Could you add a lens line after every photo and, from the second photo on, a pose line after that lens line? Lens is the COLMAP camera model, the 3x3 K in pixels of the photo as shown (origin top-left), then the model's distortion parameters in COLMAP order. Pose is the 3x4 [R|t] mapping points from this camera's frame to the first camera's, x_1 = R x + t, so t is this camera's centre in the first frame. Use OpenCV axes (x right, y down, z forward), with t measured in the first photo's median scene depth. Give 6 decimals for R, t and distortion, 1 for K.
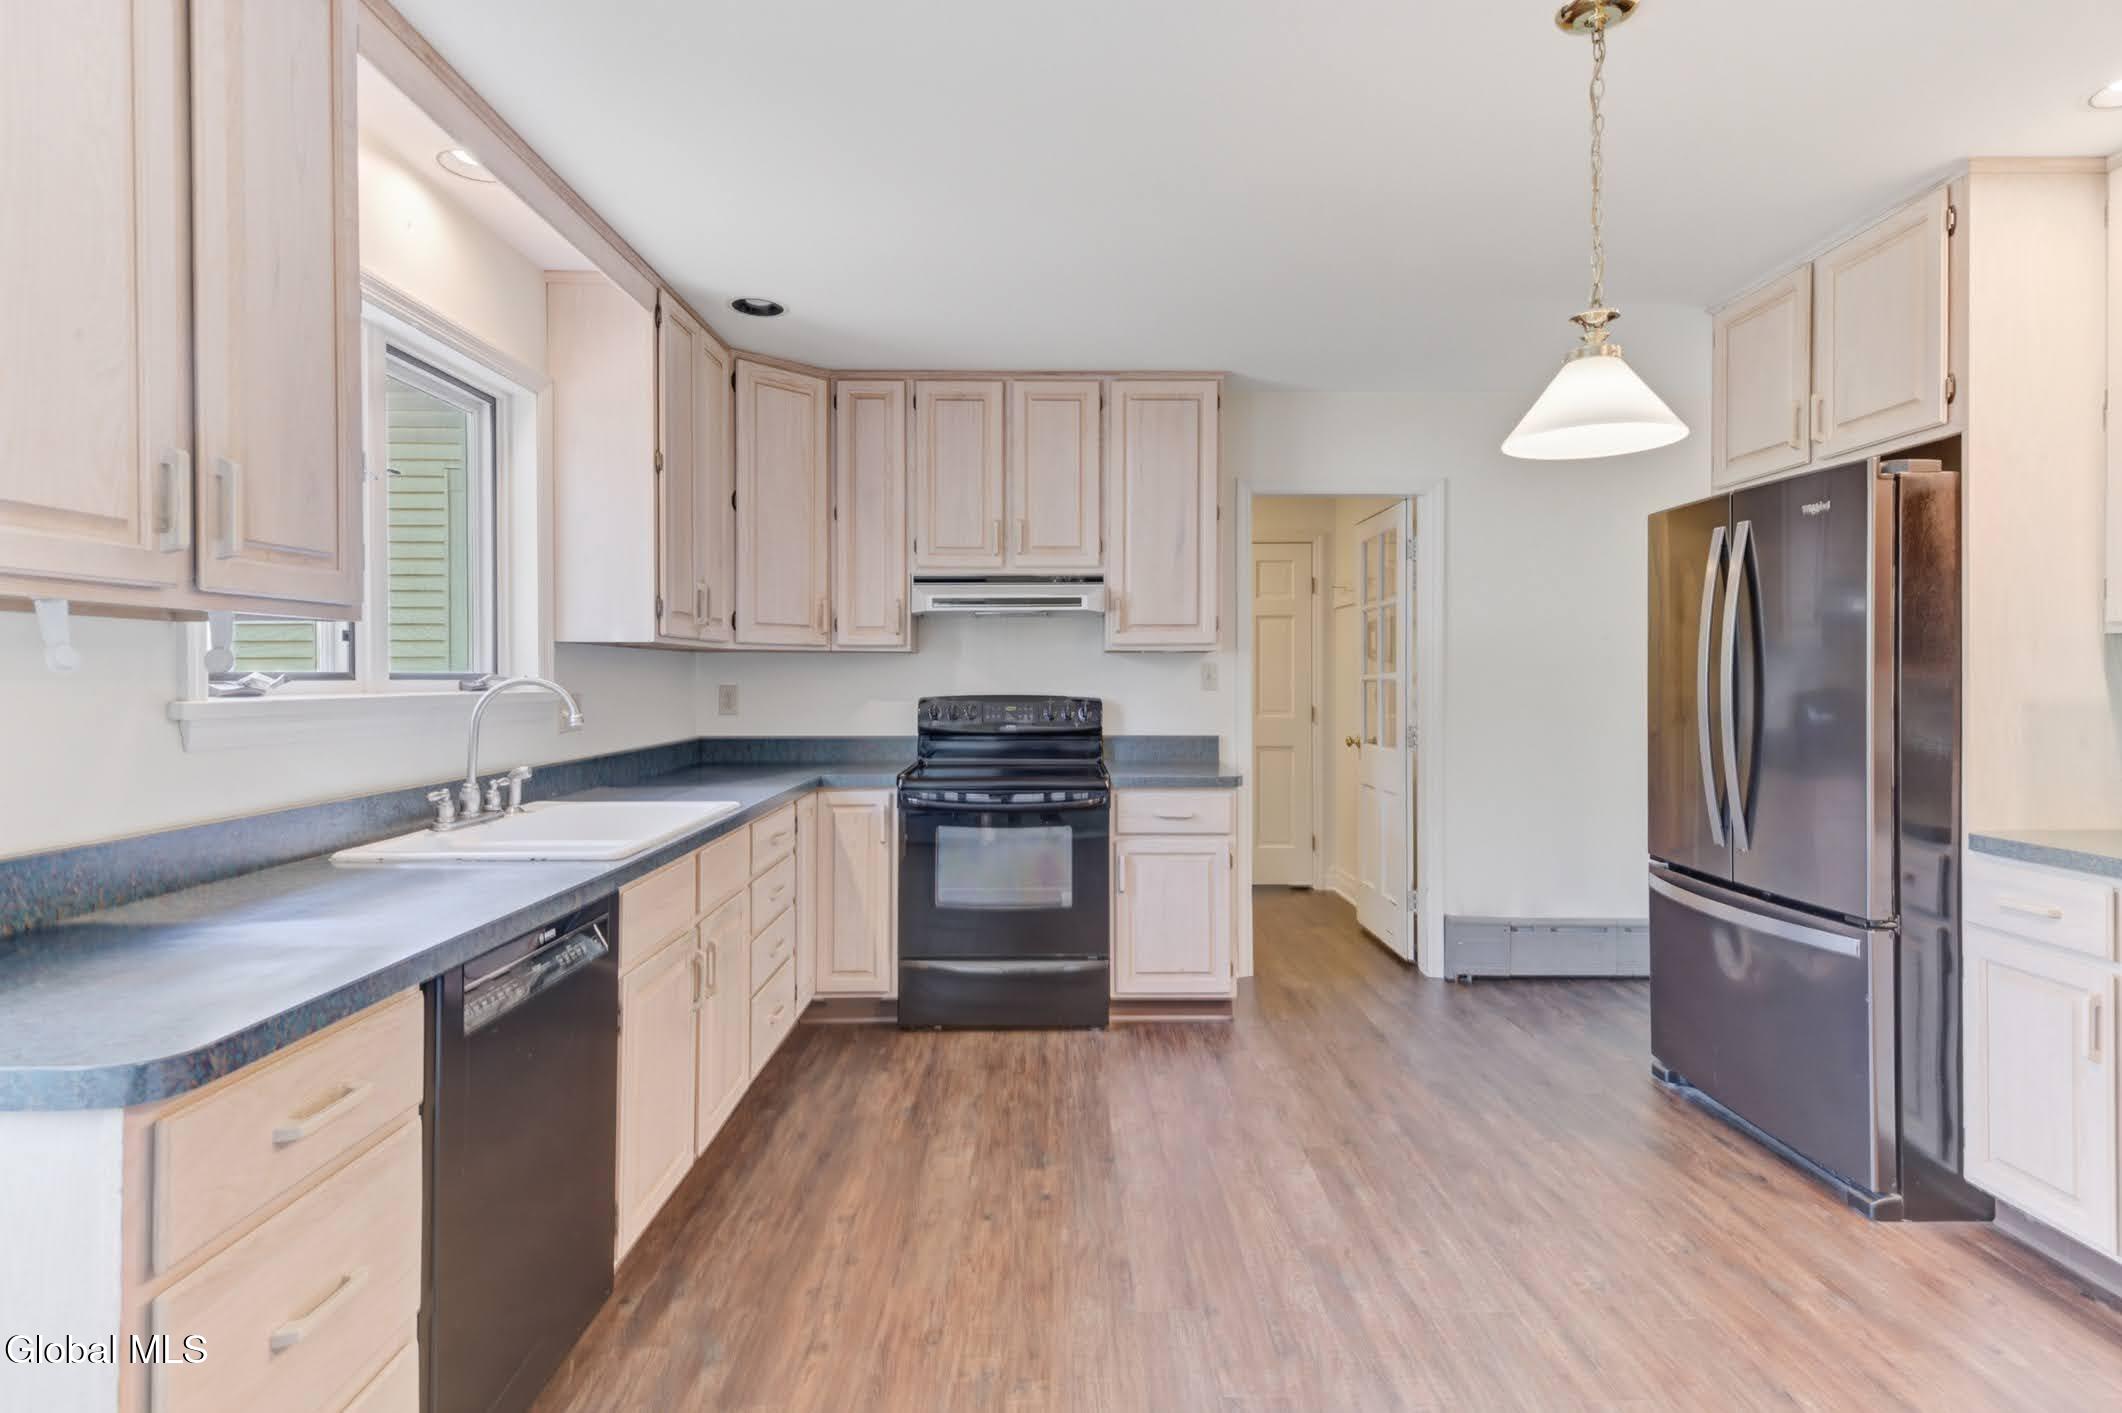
lens RADIAL K [[1063.3, 0, 1066.7], [0, 1063.3, 692.7], [0, 0, 1]] dist [0.024941, -0.011591]
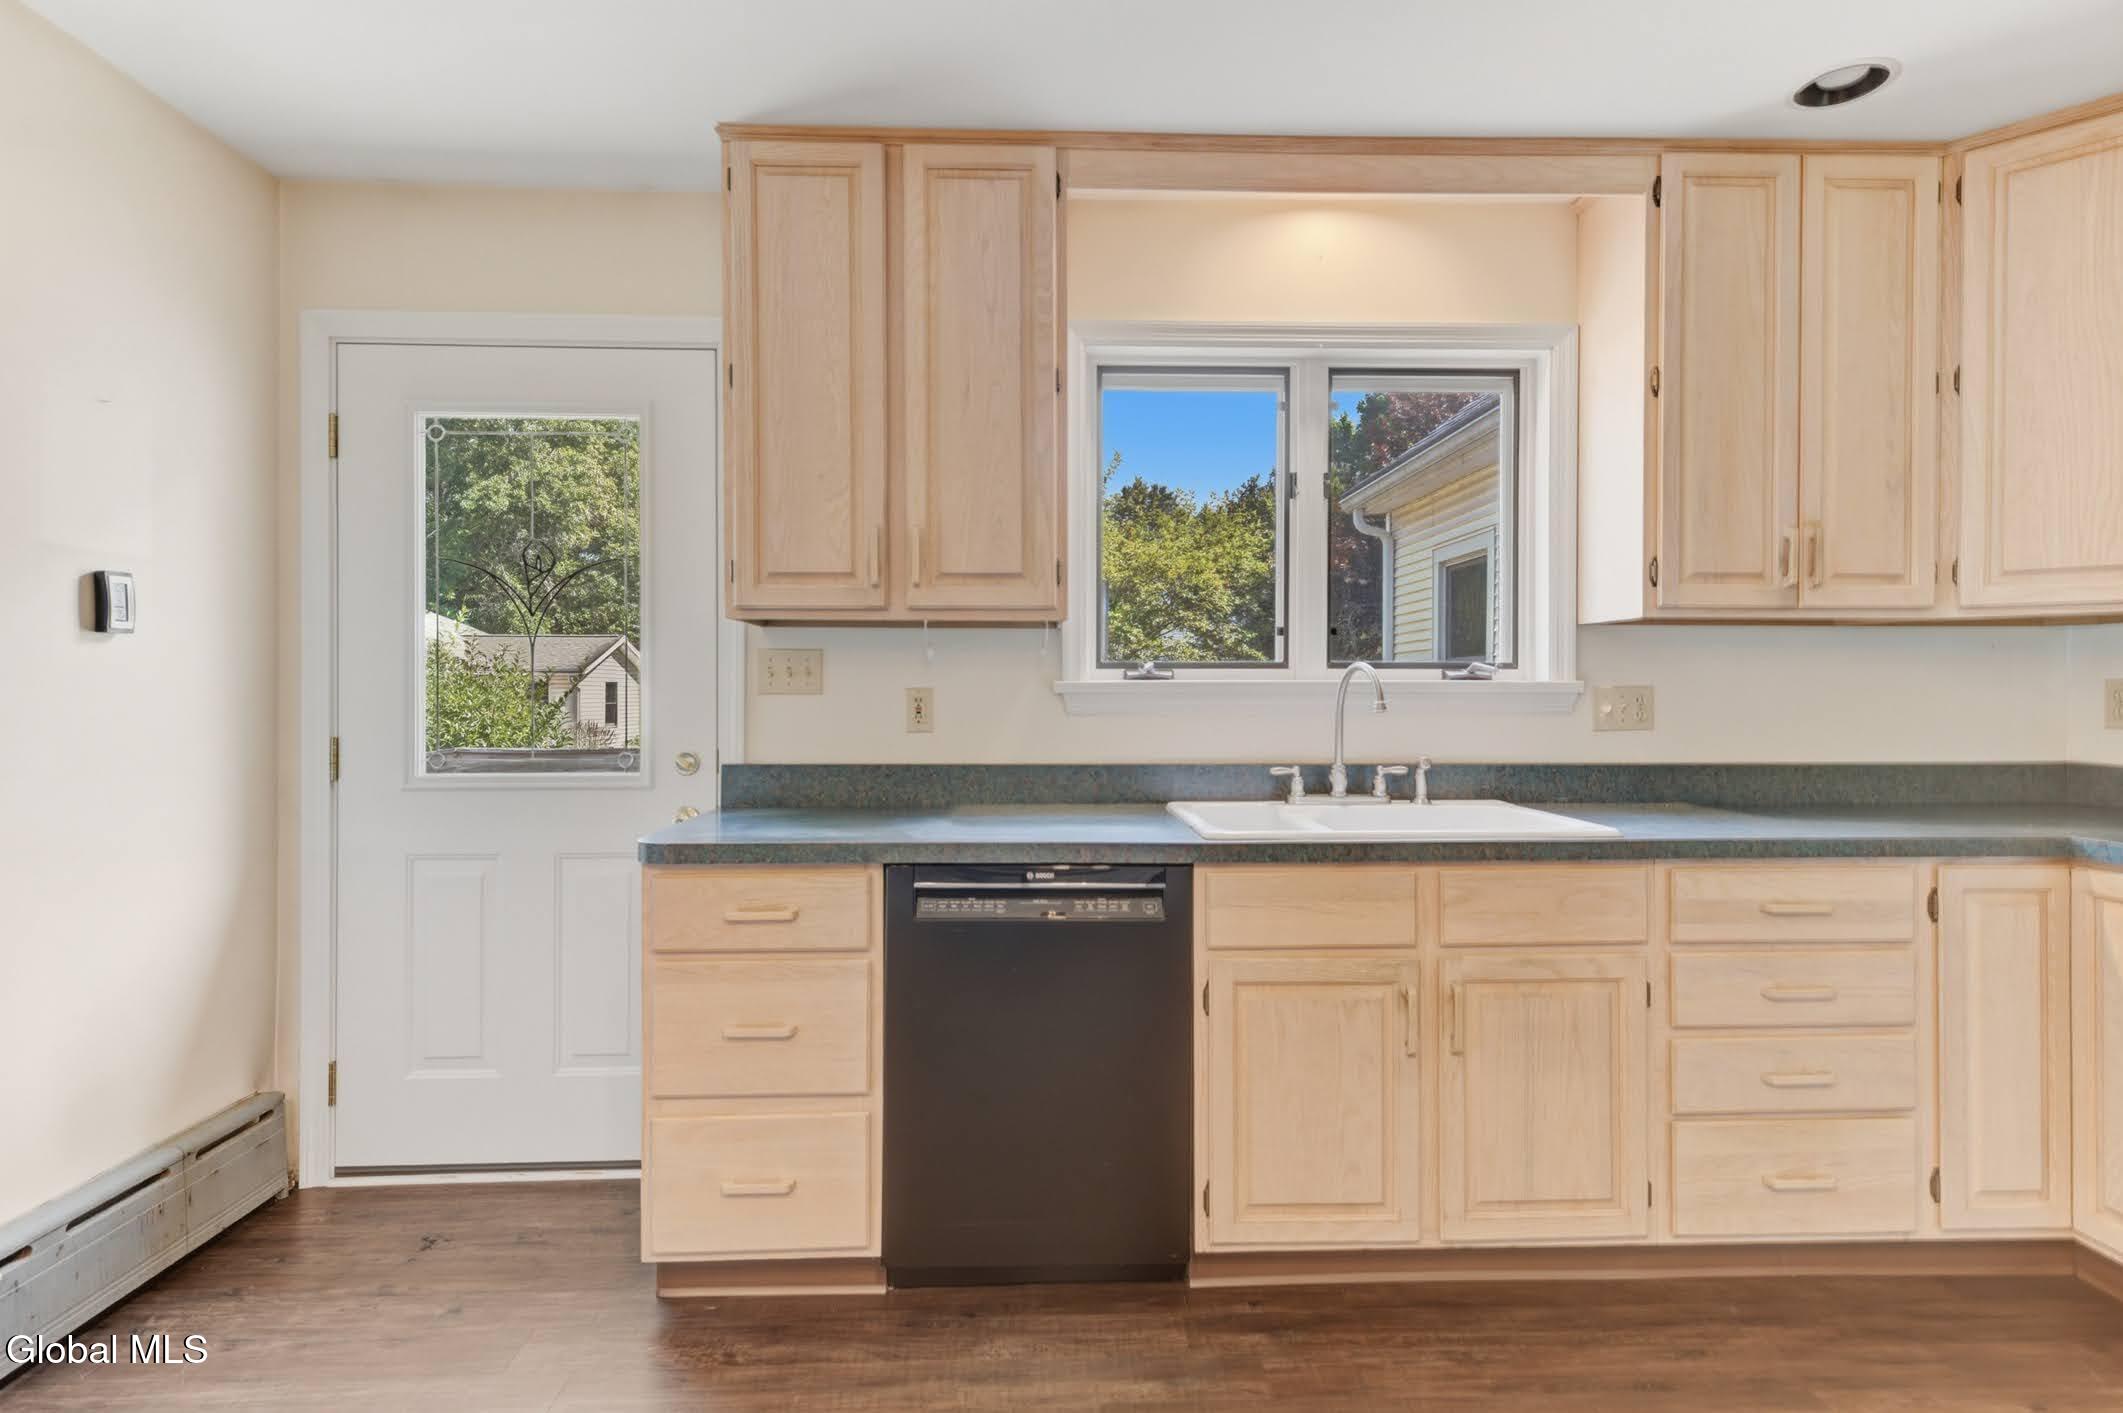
lens RADIAL K [[1063.8, 0, 1062.2], [0, 1063.8, 705.6], [0, 0, 1]] dist [0.024941, -0.011591]
pose [[0.022442, 0.016289, -0.999615, 0.406360], [-0.017647, 0.999718, 0.015894, 0.012433], [0.999592, 0.017283, 0.022723, 0.599115]]
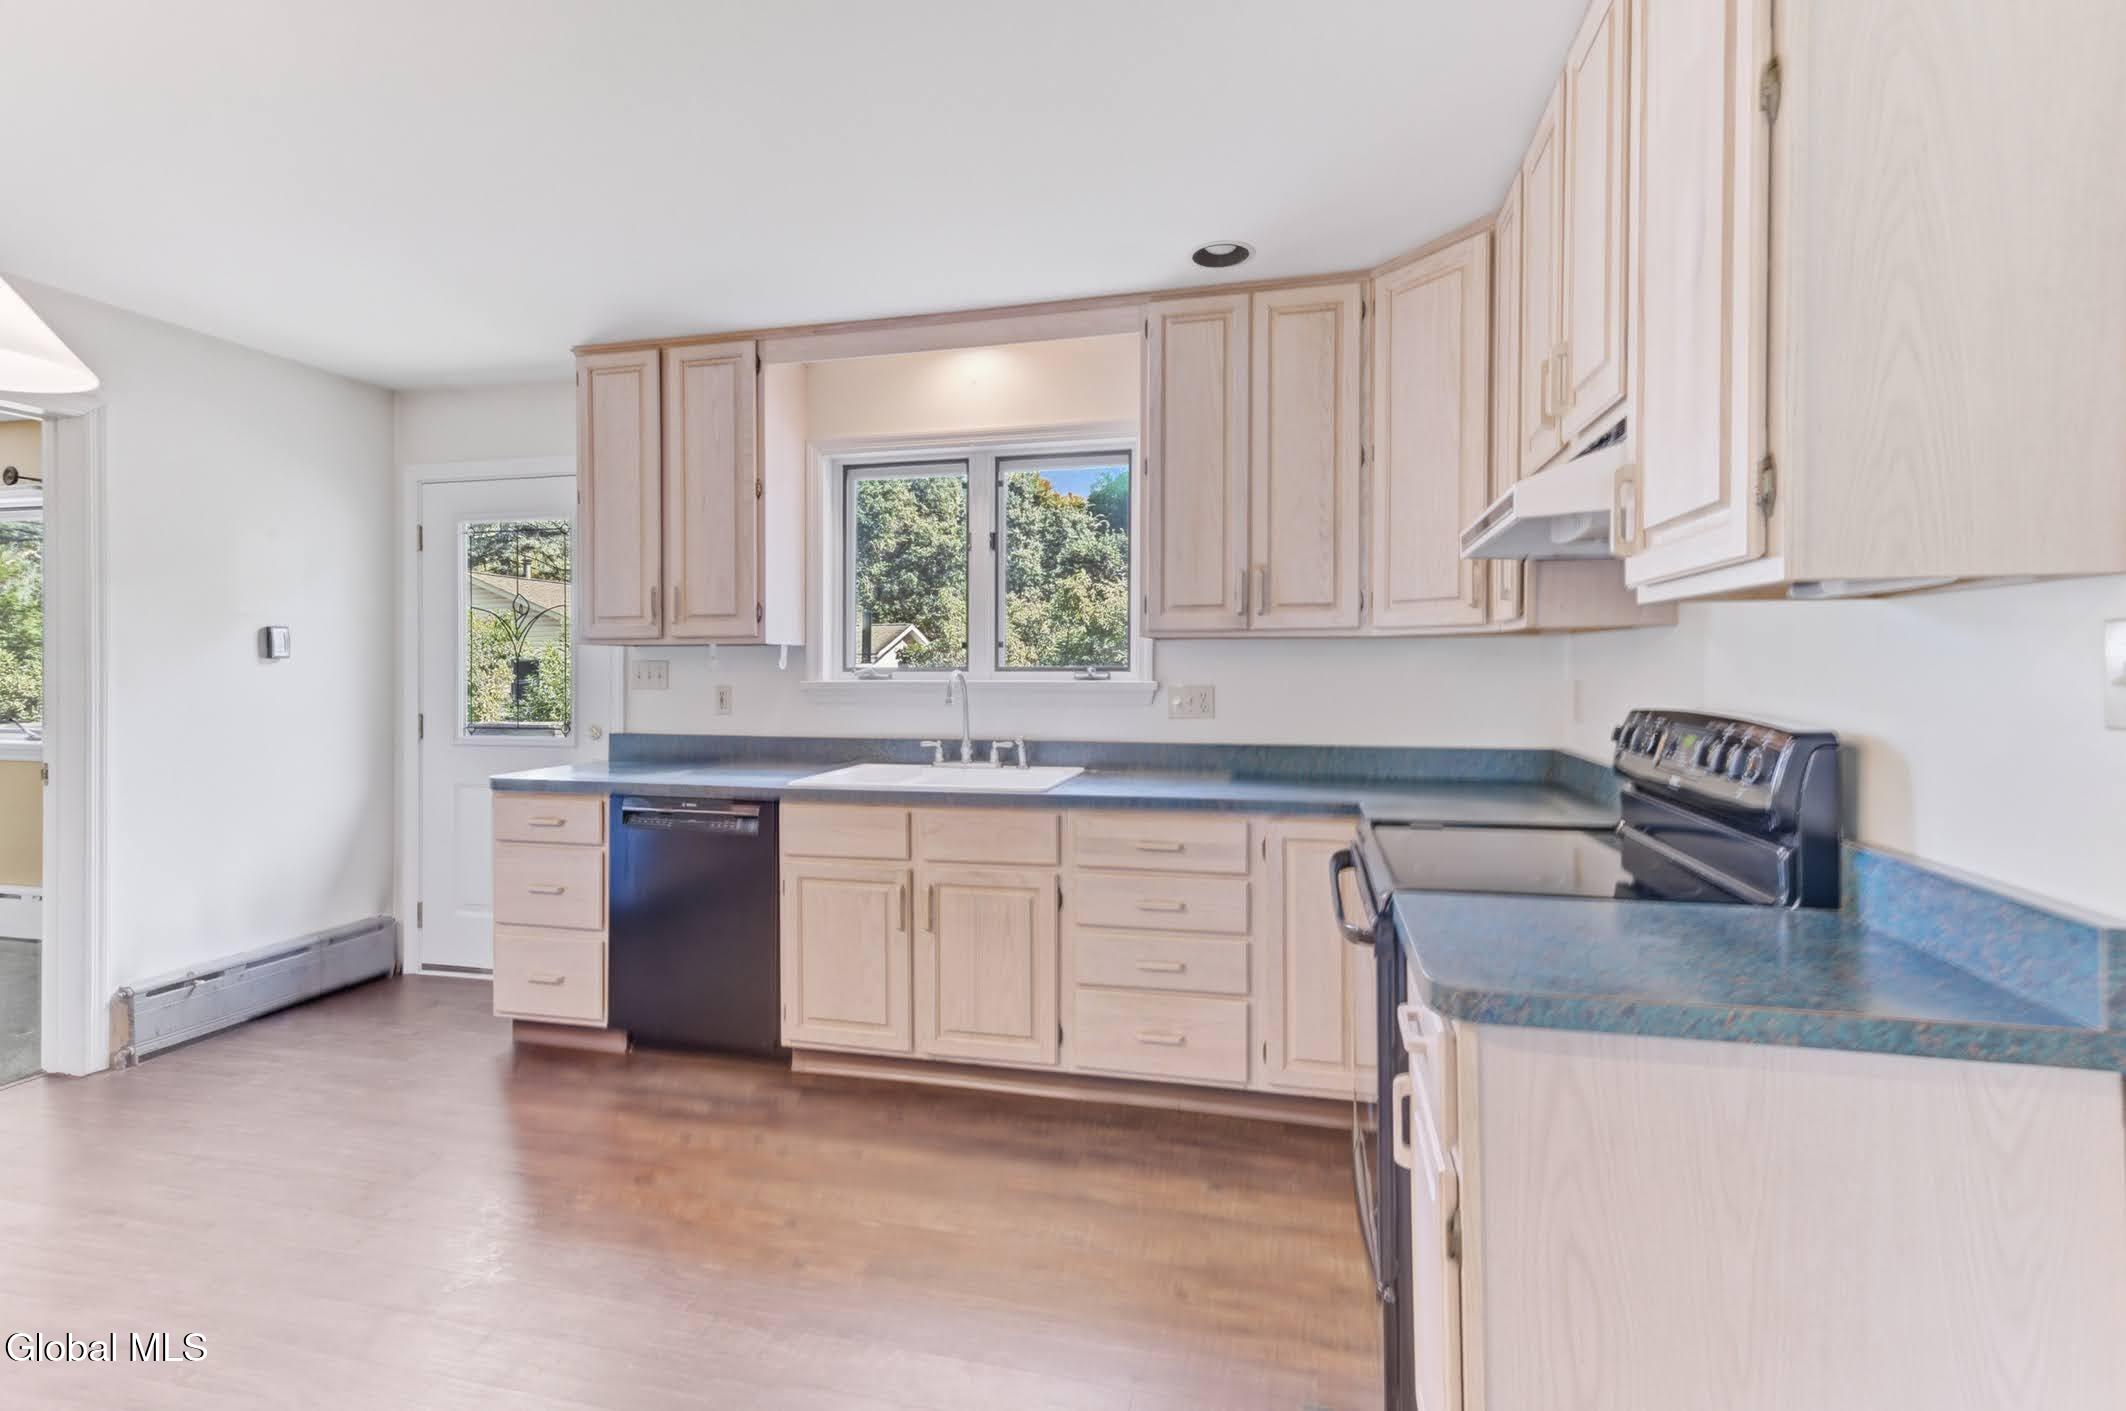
lens RADIAL K [[972.1, 0, 1066.7], [0, 972.1, 688.0], [0, 0, 1]] dist [0.009139, -0.000277]
pose [[-0.249527, 0.024542, -0.968057, 0.618569], [-0.013017, 0.999503, 0.028695, -0.025598], [0.968280, 0.019762, -0.249084, 1.254064]]
